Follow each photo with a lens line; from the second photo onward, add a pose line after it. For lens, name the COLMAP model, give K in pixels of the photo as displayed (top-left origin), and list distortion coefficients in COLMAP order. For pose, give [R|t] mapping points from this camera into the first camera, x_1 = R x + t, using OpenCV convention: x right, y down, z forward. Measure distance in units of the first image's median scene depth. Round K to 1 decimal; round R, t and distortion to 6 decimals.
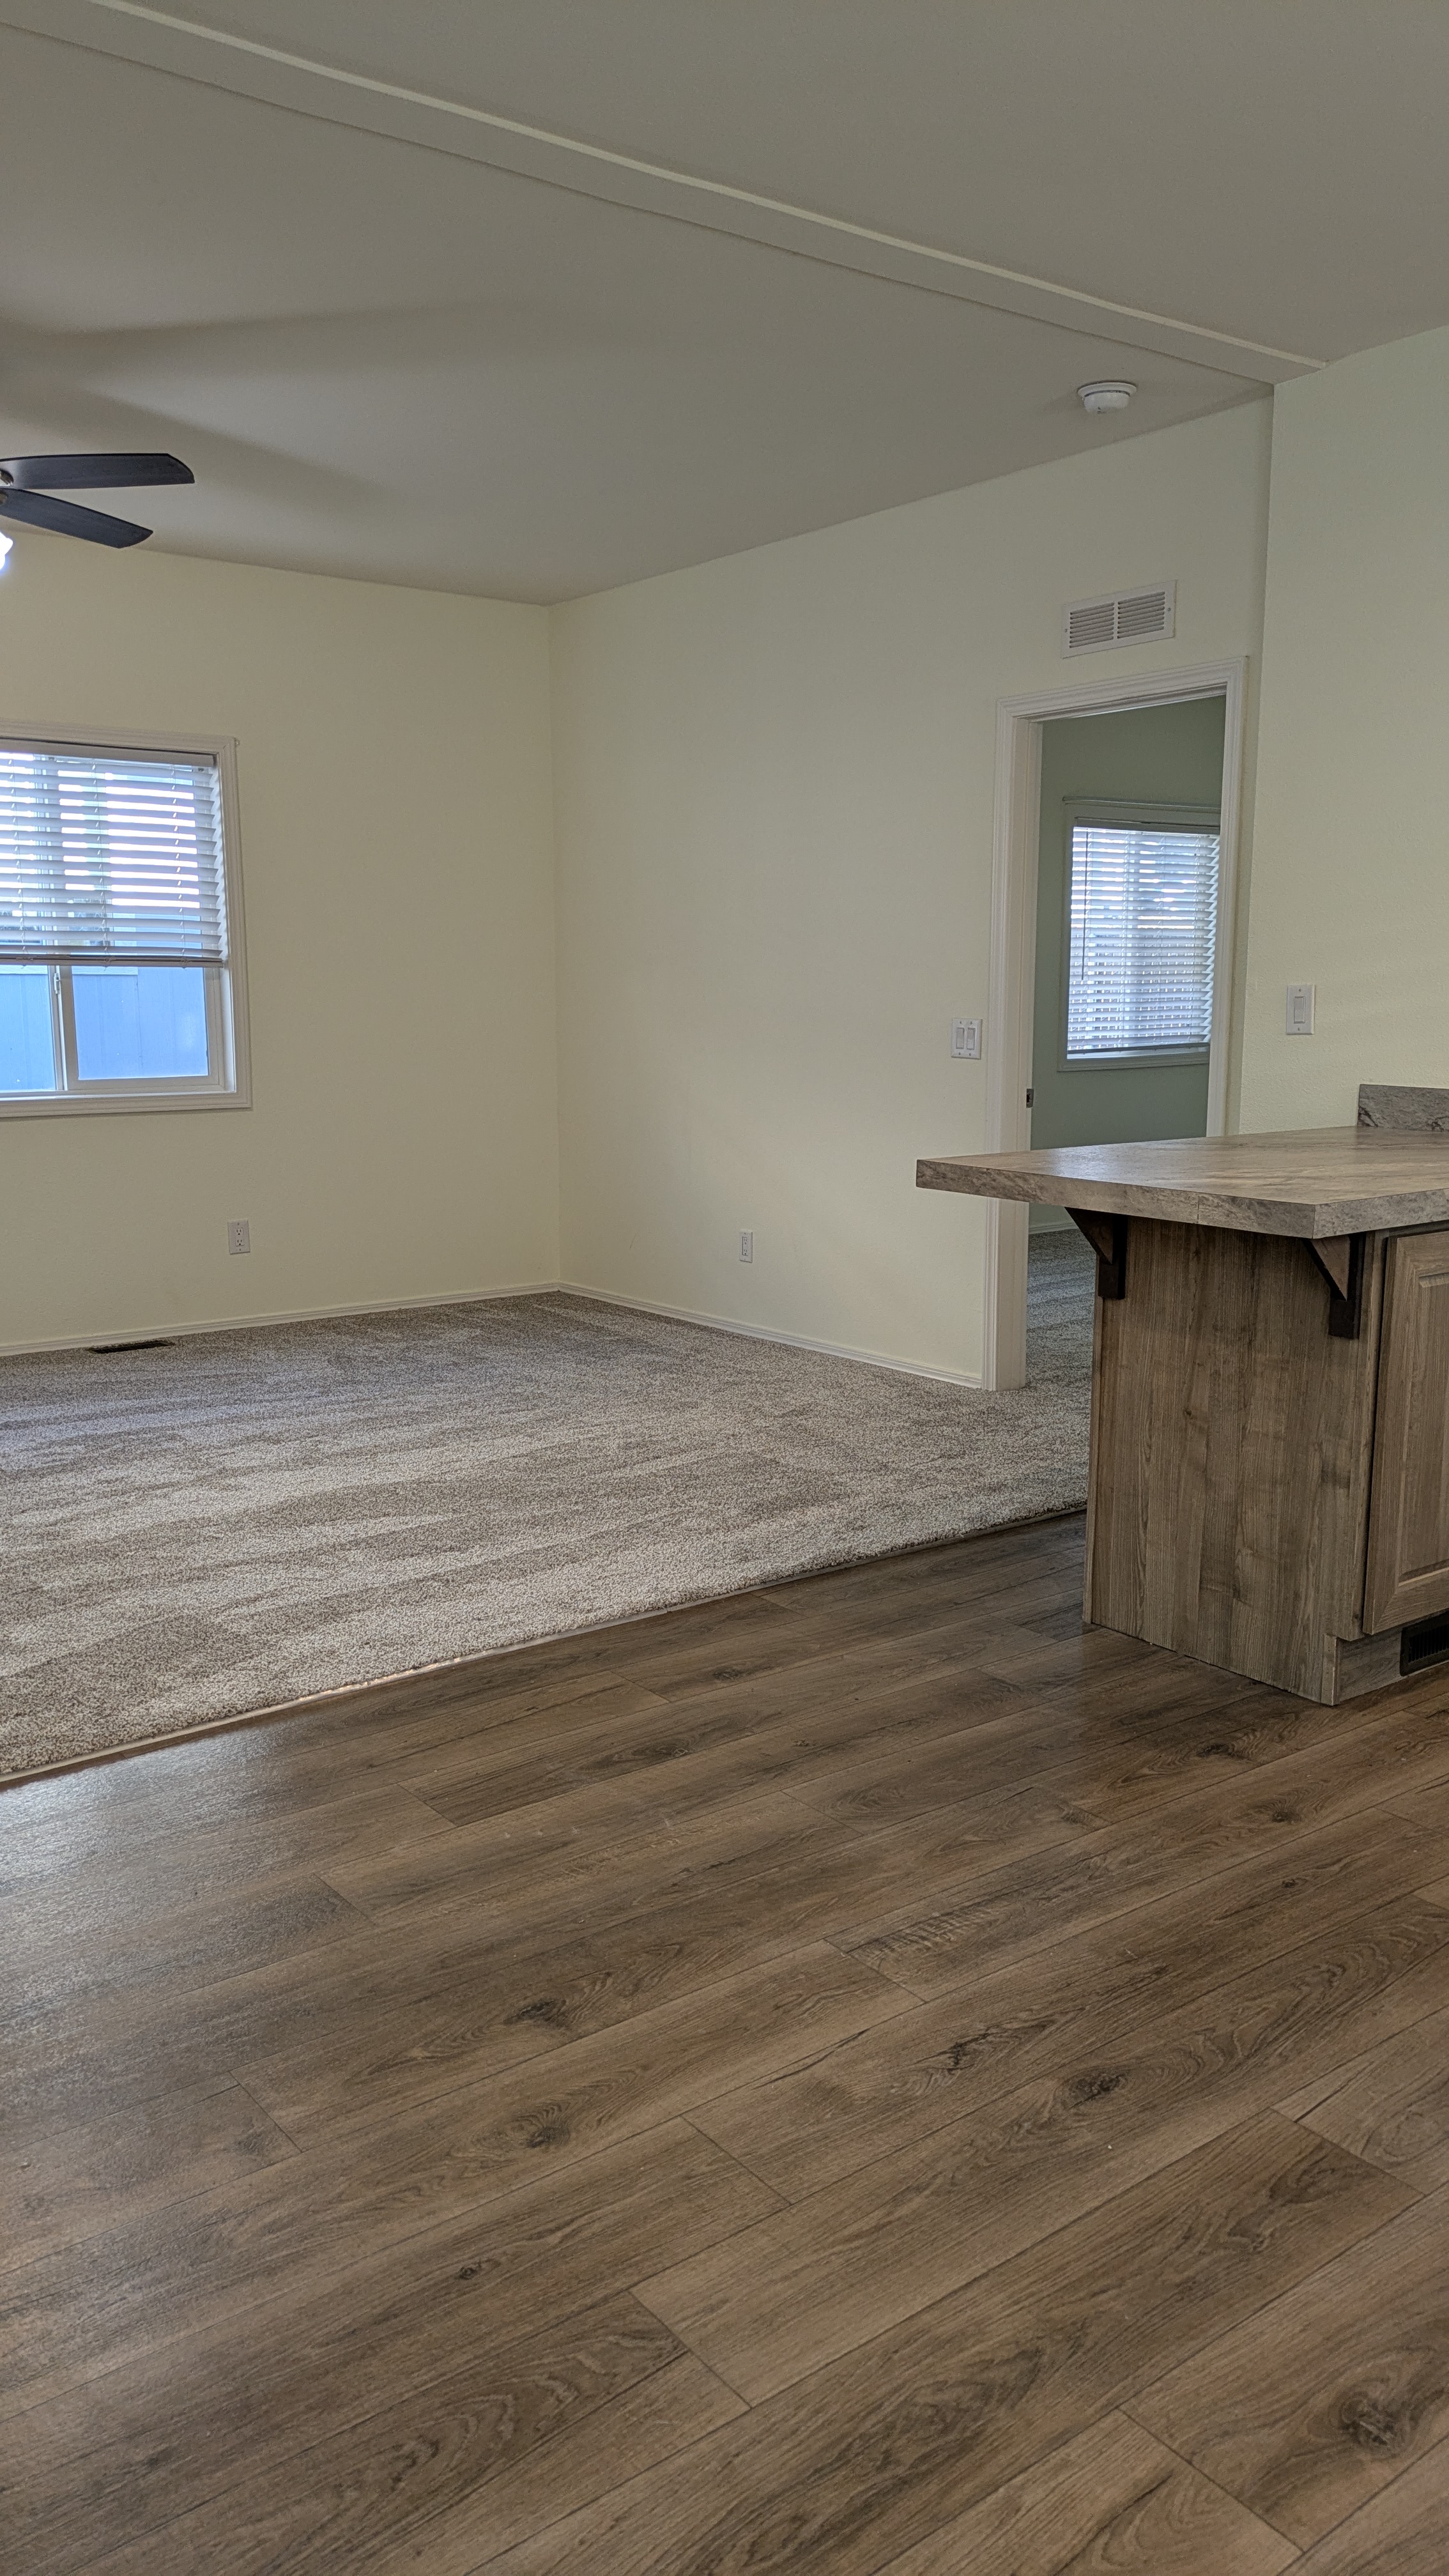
lens RADIAL K [[1920.4, 0, 710.5], [0, 1920.4, 1311.4], [0, 0, 1]] dist [0.073401, -0.006714]
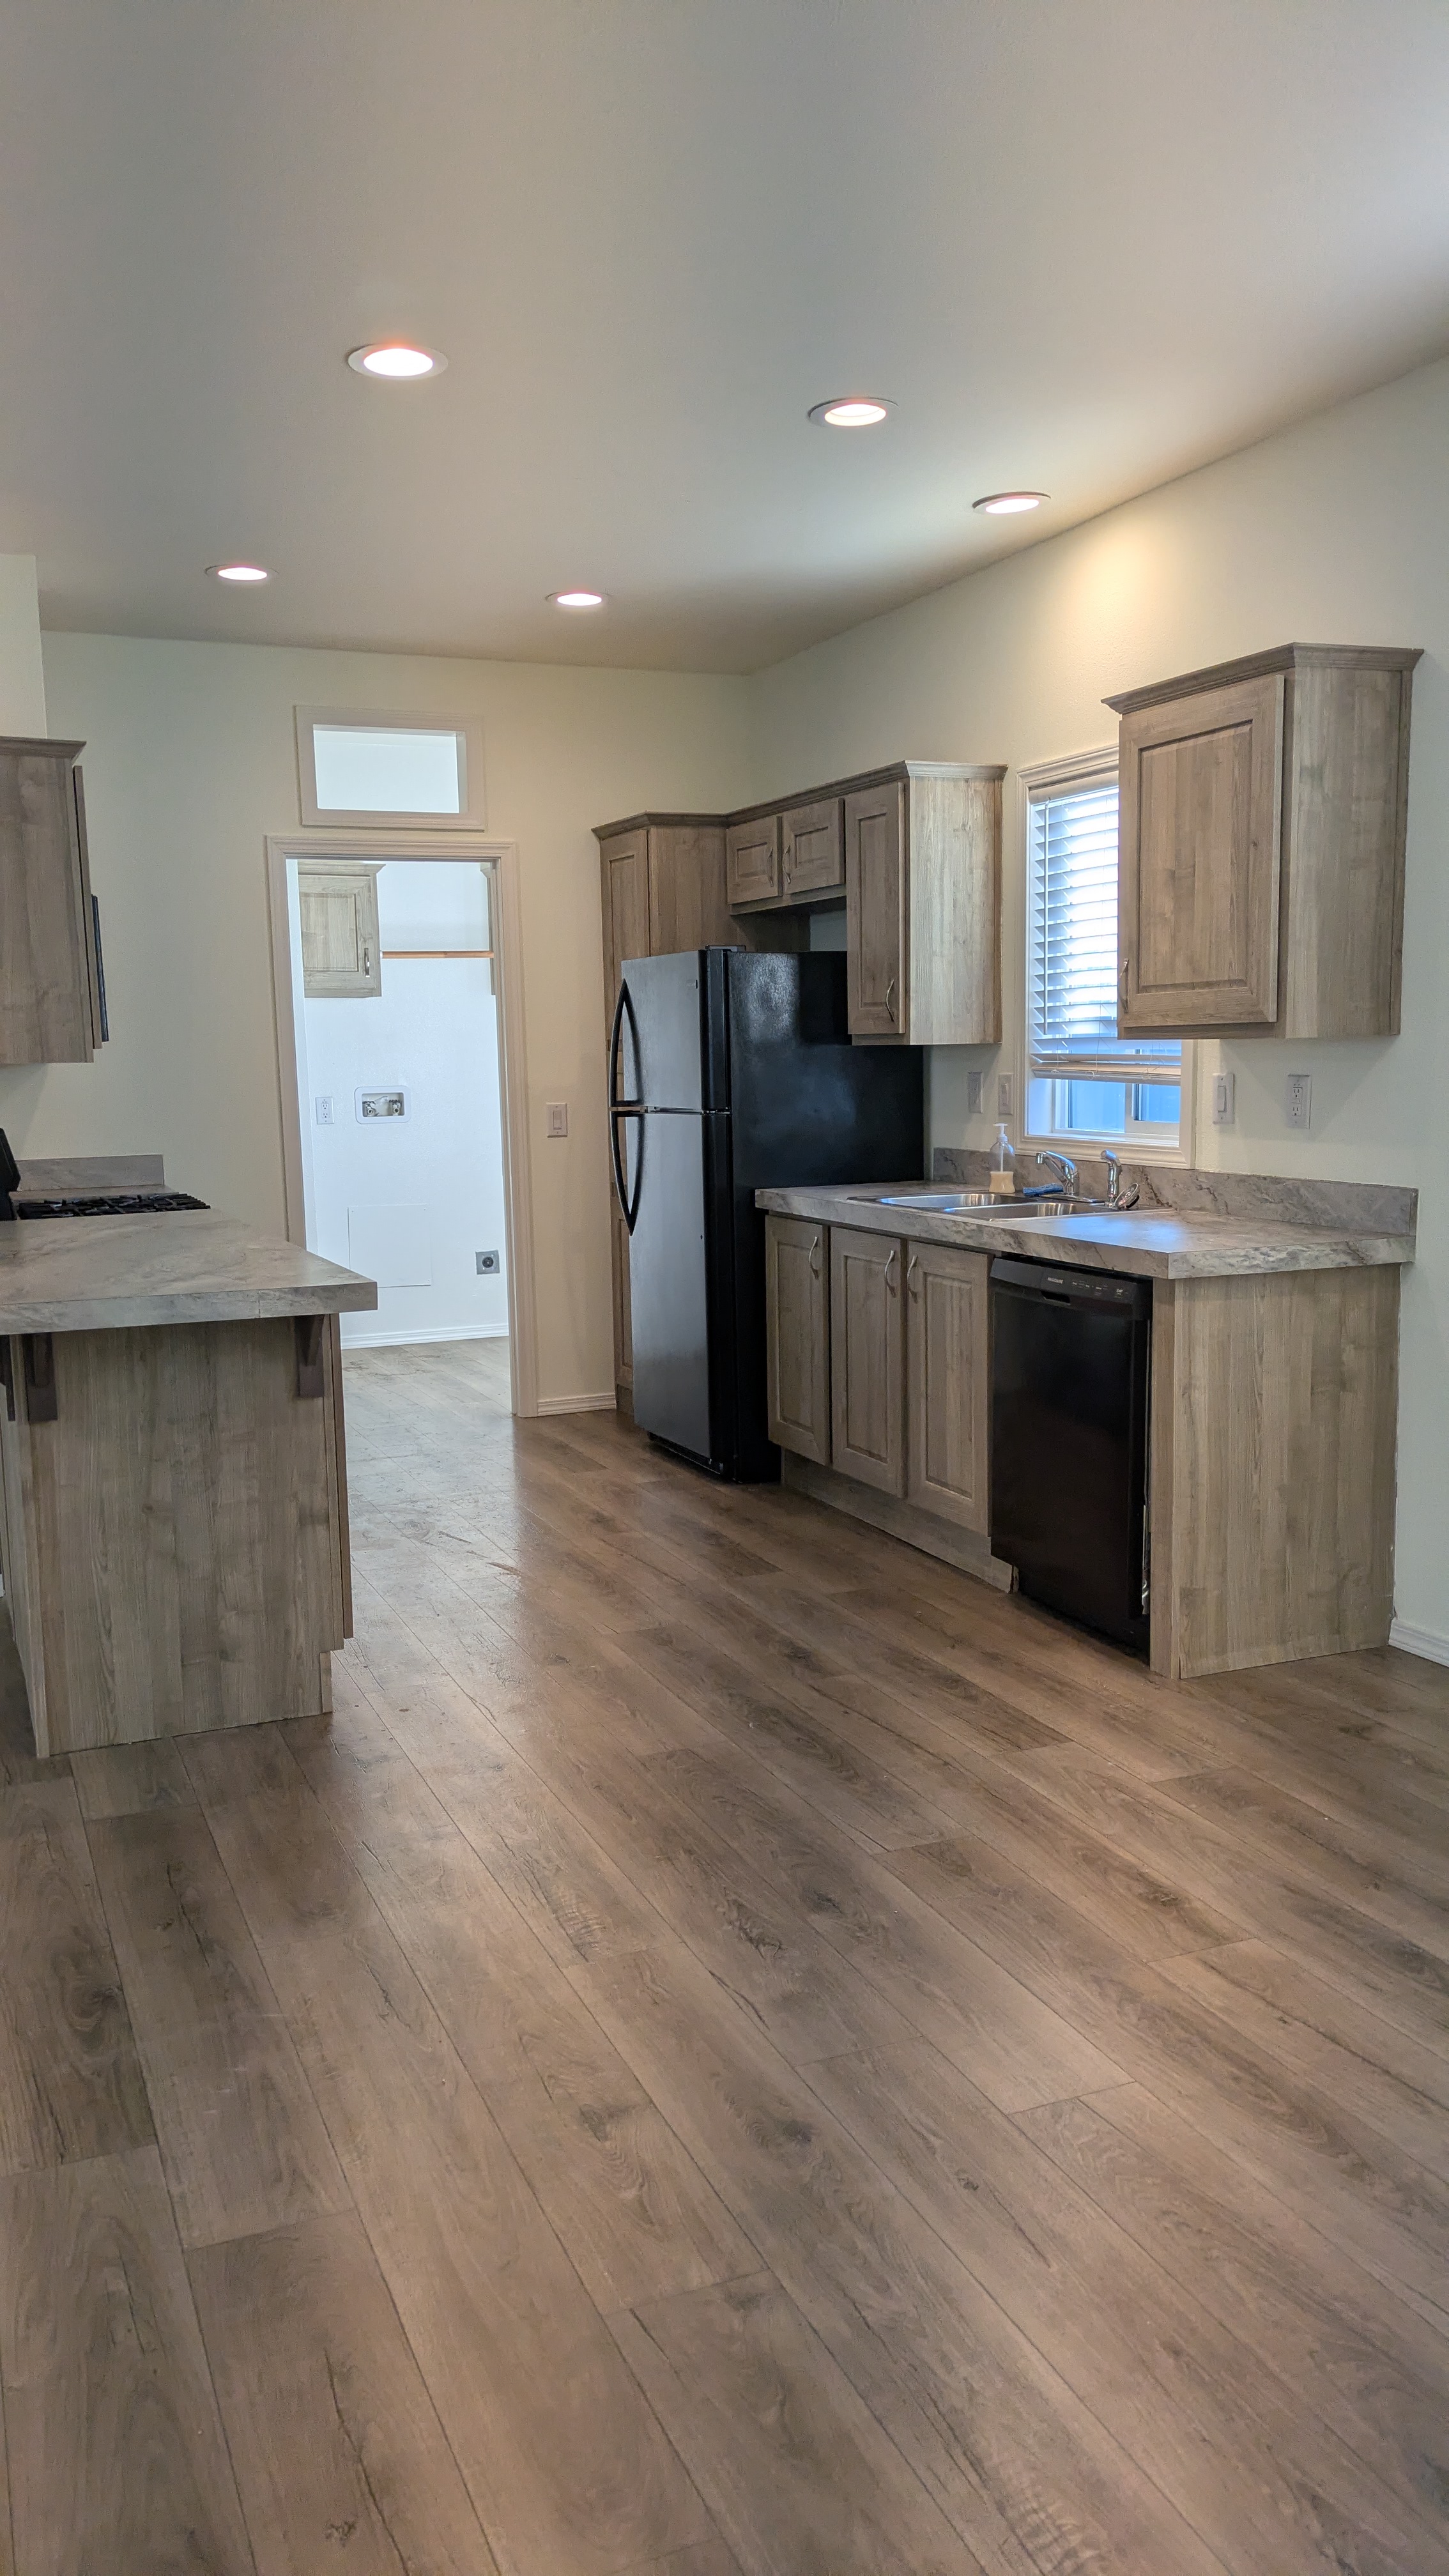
lens RADIAL K [[1920.4, 0, 710.5], [0, 1920.4, 1311.4], [0, 0, 1]] dist [0.073401, -0.006714]
pose [[0.259069, -0.137114, 0.956077, -0.755559], [0.187353, 0.978205, 0.089520, -0.101690], [-0.947514, 0.155932, 0.279111, 0.451507]]
